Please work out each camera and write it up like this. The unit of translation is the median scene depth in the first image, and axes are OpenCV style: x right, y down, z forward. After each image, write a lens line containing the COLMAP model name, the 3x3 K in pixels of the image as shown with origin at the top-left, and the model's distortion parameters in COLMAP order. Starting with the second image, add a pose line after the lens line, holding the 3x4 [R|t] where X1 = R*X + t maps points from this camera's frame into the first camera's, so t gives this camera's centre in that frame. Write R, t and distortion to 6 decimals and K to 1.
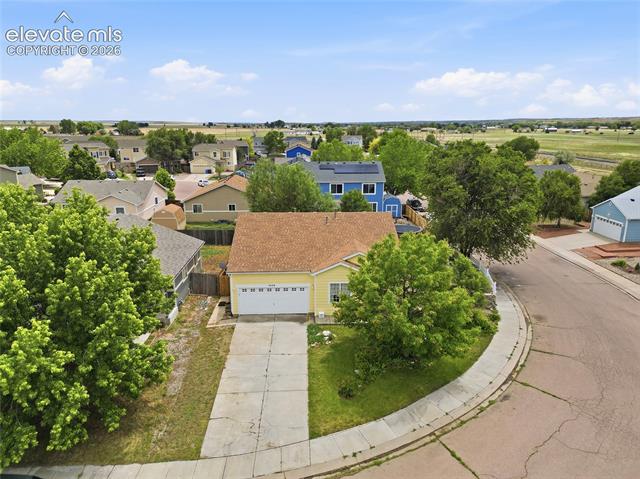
lens RADIAL K [[446.1, 0, 320.0], [0, 446.1, 239.5], [0, 0, 1]] dist [0.069777, -0.058148]
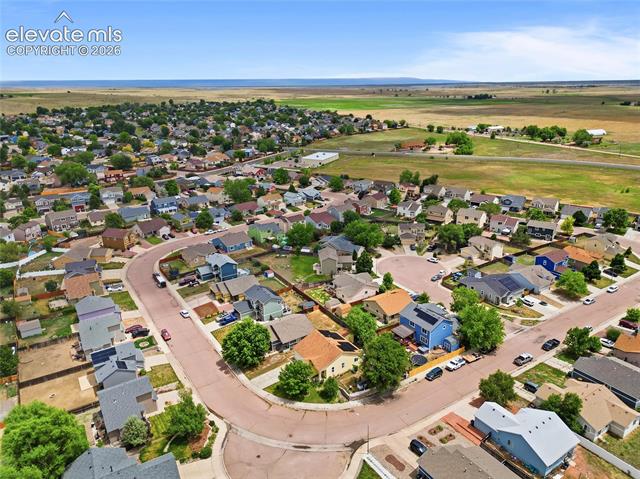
lens RADIAL K [[446.1, 0, 320.0], [0, 446.1, 239.5], [0, 0, 1]] dist [0.069777, -0.058148]
pose [[0.515809, 0.273682, -0.811812, 2.792914], [-0.204205, 0.959564, 0.193745, -1.615111], [0.832010, 0.065841, 0.550839, -0.962611]]
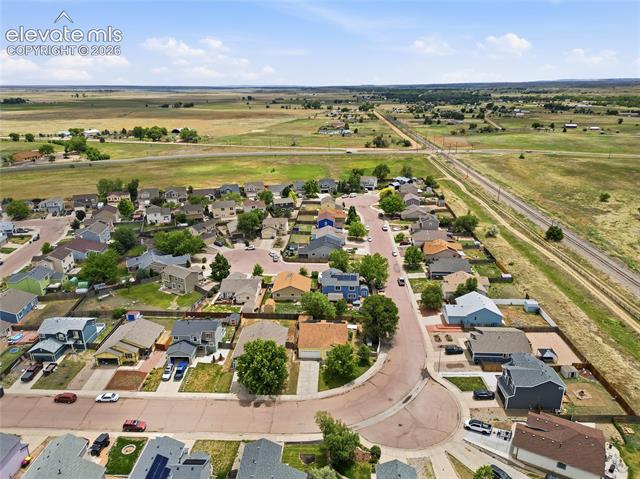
lens RADIAL K [[446.1, 0, 320.0], [0, 446.1, 239.5], [0, 0, 1]] dist [0.069777, -0.058148]
pose [[0.996692, 0.021443, -0.078390, 0.246849], [-0.015296, 0.996821, 0.078193, -1.125228], [0.079817, -0.076735, 0.993852, -2.631644]]
